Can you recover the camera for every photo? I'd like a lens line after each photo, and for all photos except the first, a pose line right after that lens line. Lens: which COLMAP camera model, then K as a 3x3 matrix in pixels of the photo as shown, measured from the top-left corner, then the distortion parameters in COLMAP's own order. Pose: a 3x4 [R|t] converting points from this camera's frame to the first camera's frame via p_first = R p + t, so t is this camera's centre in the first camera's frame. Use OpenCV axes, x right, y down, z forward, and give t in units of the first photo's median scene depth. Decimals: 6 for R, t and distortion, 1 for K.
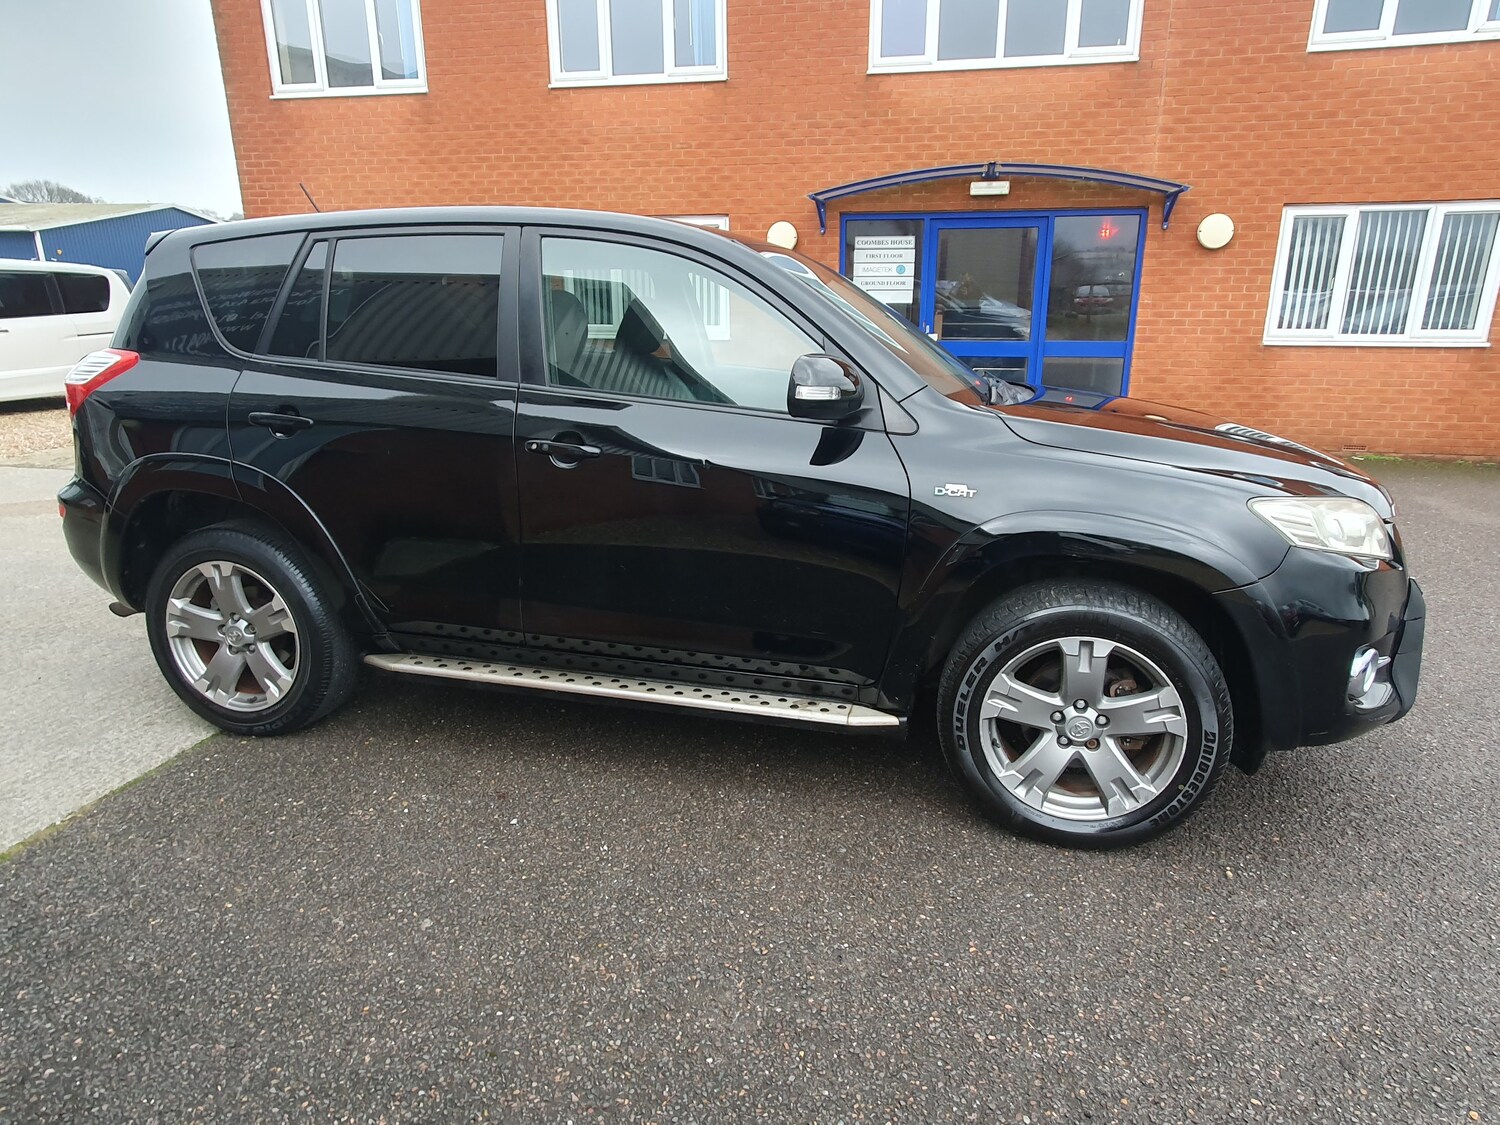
lens RADIAL K [[1104.9, 0, 748.5], [0, 1104.9, 570.3], [0, 0, 1]] dist [0.022412, -0.003371]
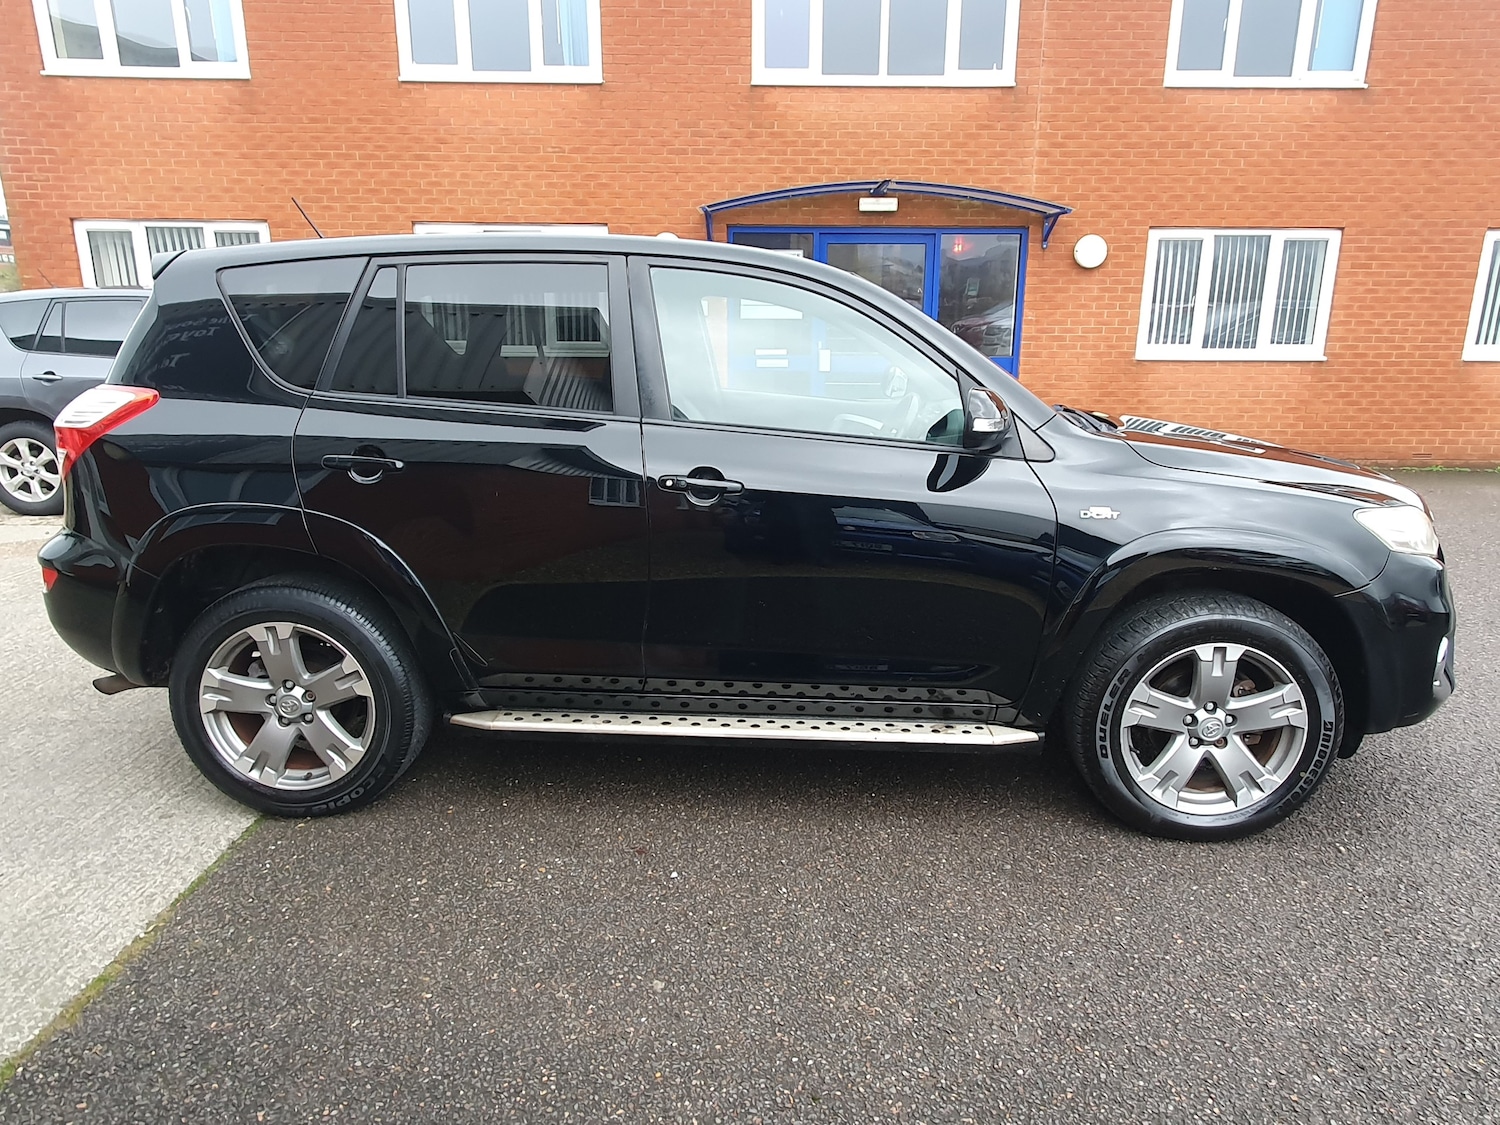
lens RADIAL K [[1212.8, 0, 750.0], [0, 1212.8, 562.5], [0, 0, 1]] dist [0.028560, -0.013377]
pose [[0.969312, -0.048035, 0.241096, -0.182375], [0.054618, 0.998293, -0.020694, -0.008176], [-0.239690, 0.033227, 0.970281, -0.020991]]
